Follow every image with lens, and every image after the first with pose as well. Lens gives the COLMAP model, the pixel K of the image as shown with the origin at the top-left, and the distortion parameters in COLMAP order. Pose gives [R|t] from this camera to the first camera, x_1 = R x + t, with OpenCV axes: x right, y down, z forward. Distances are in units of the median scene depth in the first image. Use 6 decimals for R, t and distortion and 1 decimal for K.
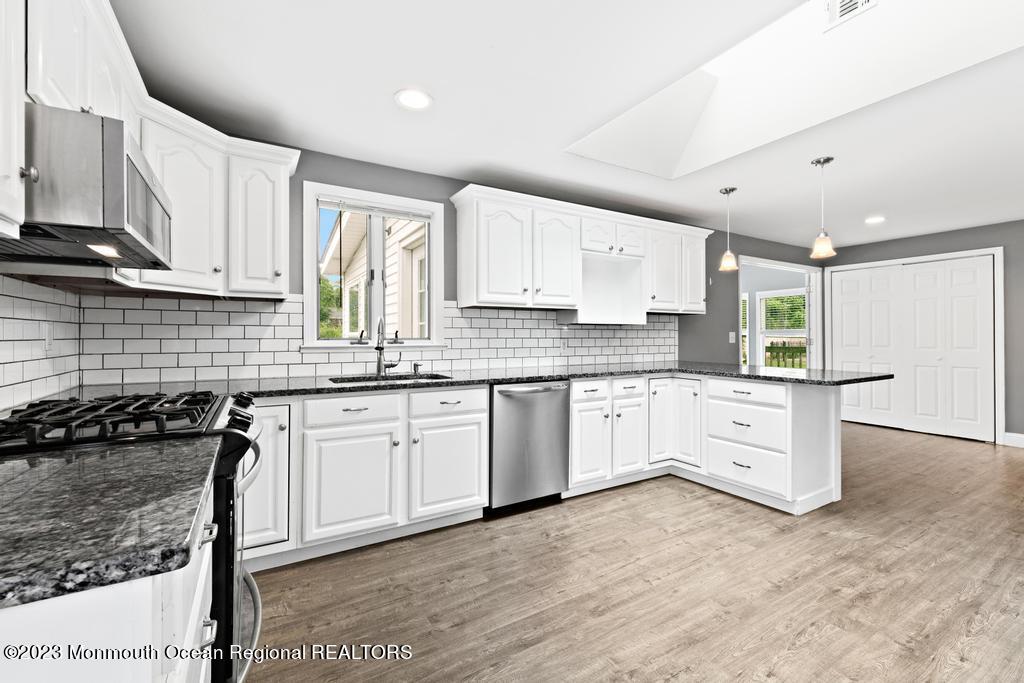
lens RADIAL K [[429.1, 0, 502.8], [0, 429.1, 337.2], [0, 0, 1]] dist [-0.013003, 0.000111]
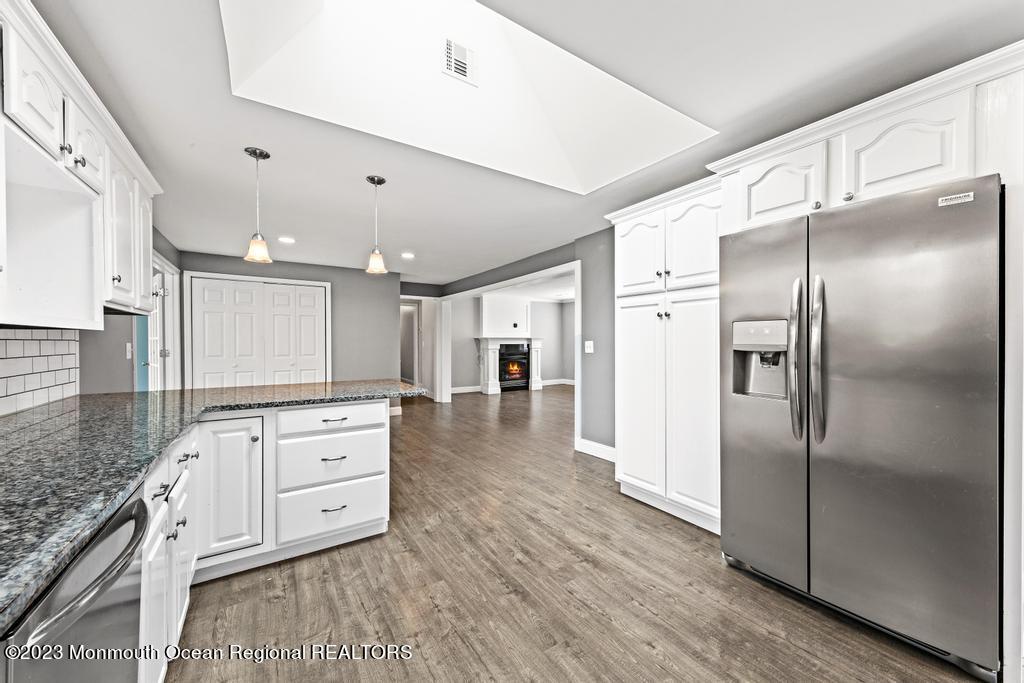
lens RADIAL K [[373.1, 0, 515.0], [0, 373.1, 346.8], [0, 0, 1]] dist [0.002316, -0.000216]
pose [[-0.071339, -0.010818, 0.997393, -0.178056], [0.001336, 0.999939, 0.010941, -0.018584], [-0.997451, 0.002114, -0.071320, 0.713143]]
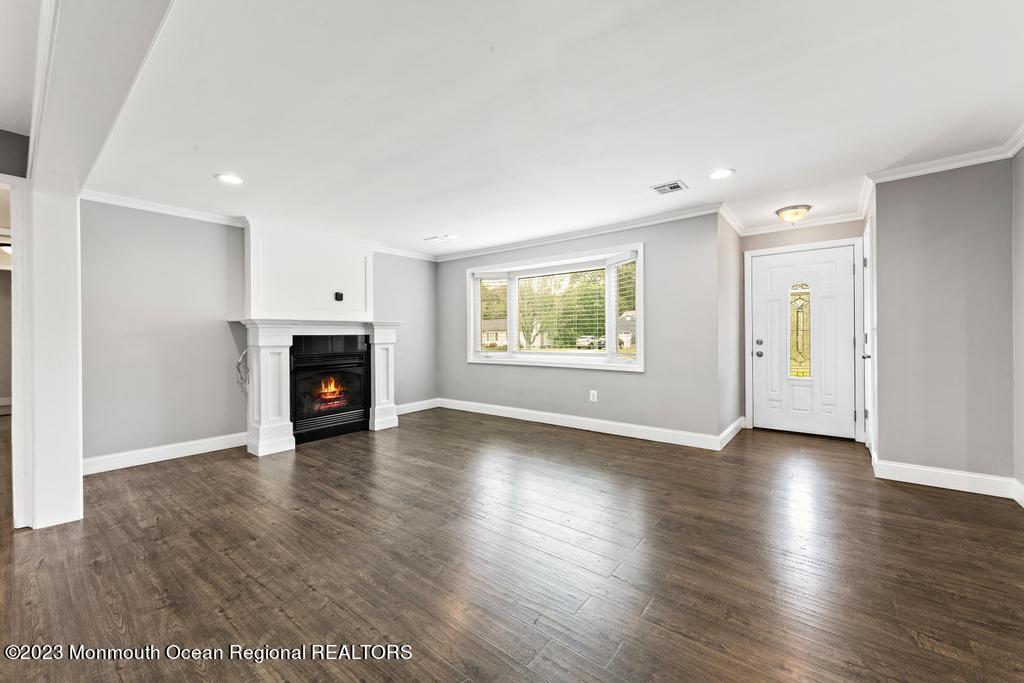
lens RADIAL K [[398.6, 0, 509.7], [0, 398.6, 340.3], [0, 0, 1]] dist [0.000863, 0.000930]
pose [[-0.381503, -0.003004, 0.924363, 1.263436], [0.008240, 0.999944, 0.006651, 0.007461], [-0.924331, 0.010154, -0.381457, 0.446951]]
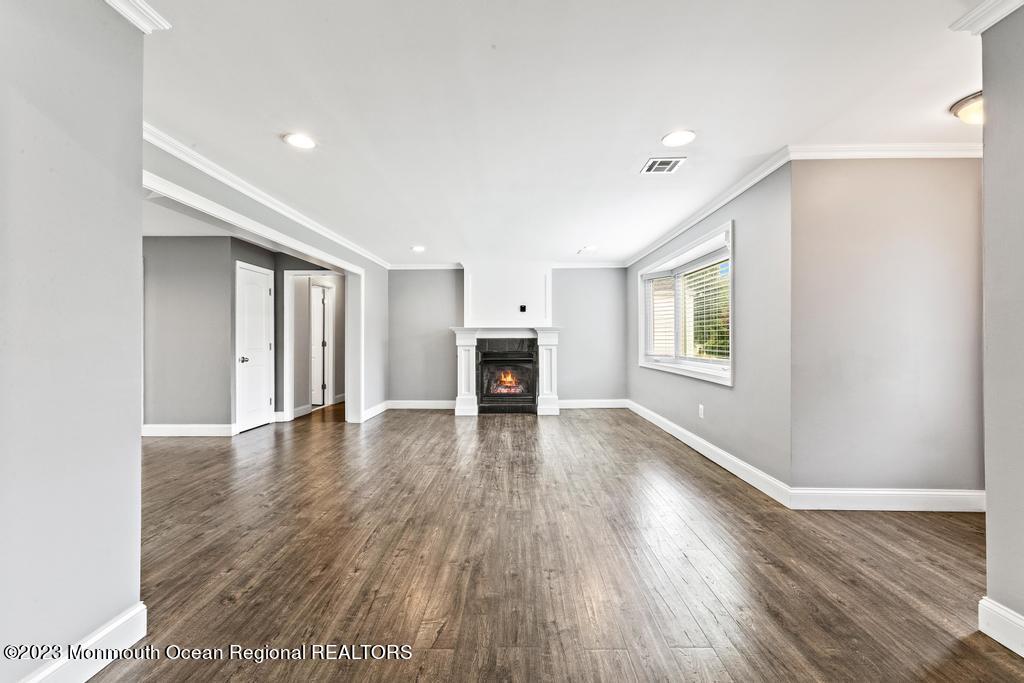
lens RADIAL K [[398.6, 0, 514.2], [0, 398.6, 345.0], [0, 0, 1]] dist [0.000863, 0.000930]
pose [[0.485636, -0.007166, 0.874132, 1.125868], [-0.000221, 0.999965, 0.008320, 0.009948], [-0.874161, -0.004234, 0.485618, -0.579848]]
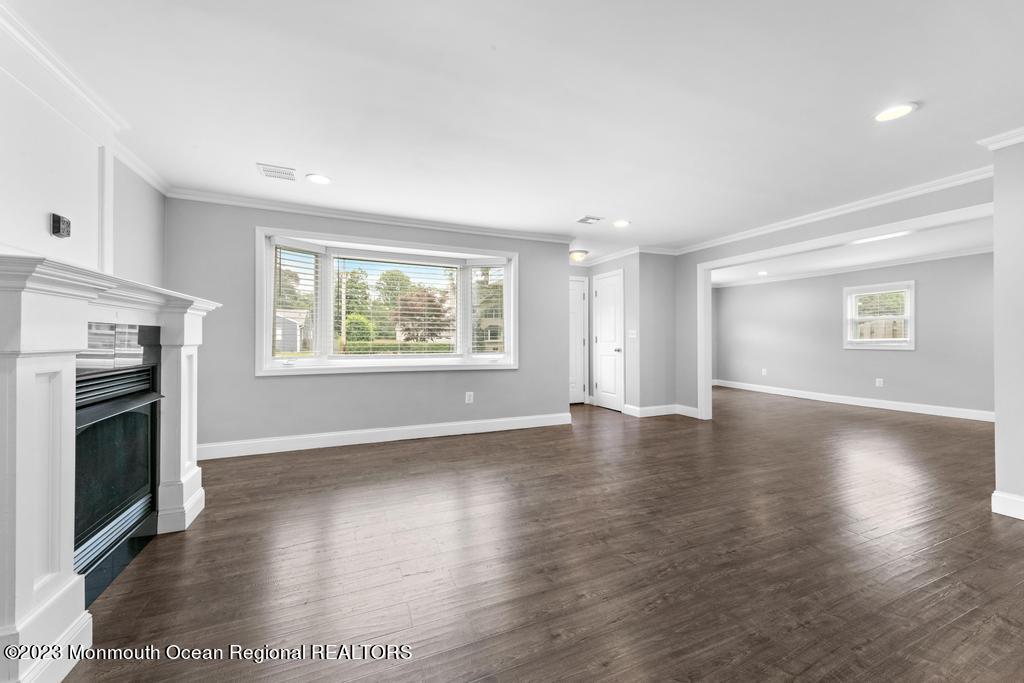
lens RADIAL K [[398.6, 0, 517.0], [0, 398.6, 339.3], [0, 0, 1]] dist [0.000863, 0.000930]
pose [[-0.995459, 0.005267, 0.095043, 2.287648], [0.005248, 0.999986, -0.000455, 0.018830], [-0.095044, 0.000046, -0.995473, 1.061619]]
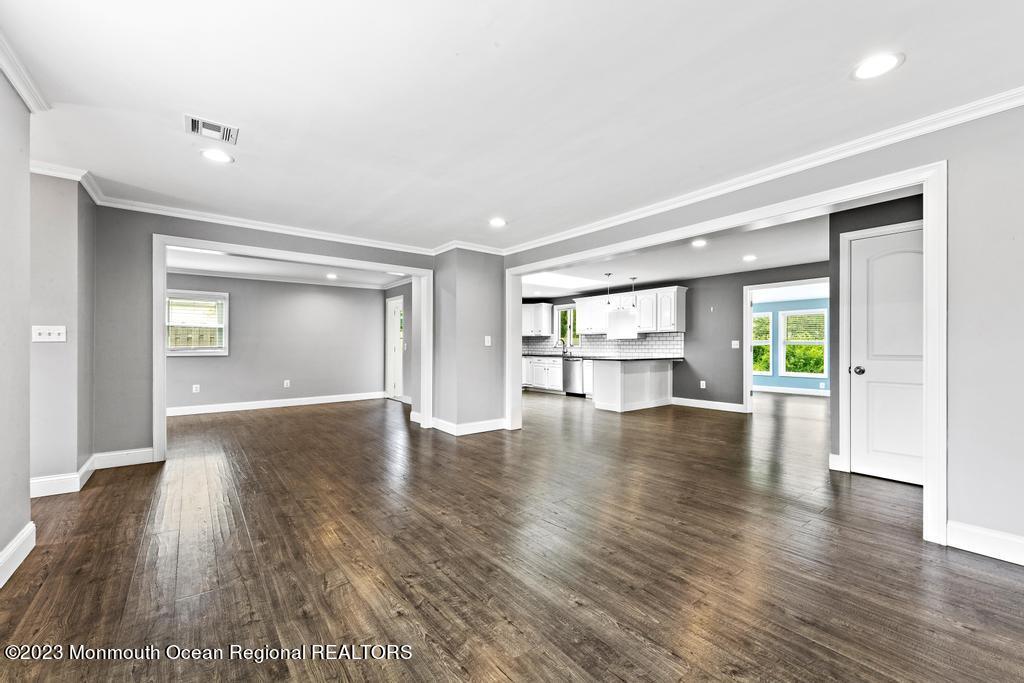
lens RADIAL K [[429.1, 0, 517.6], [0, 429.1, 344.7], [0, 0, 1]] dist [-0.013003, 0.000111]
pose [[0.159510, -0.003469, -0.987190, 3.133966], [-0.006984, 0.999965, -0.004642, 0.022558], [0.987172, 0.007635, 0.159480, 0.056749]]
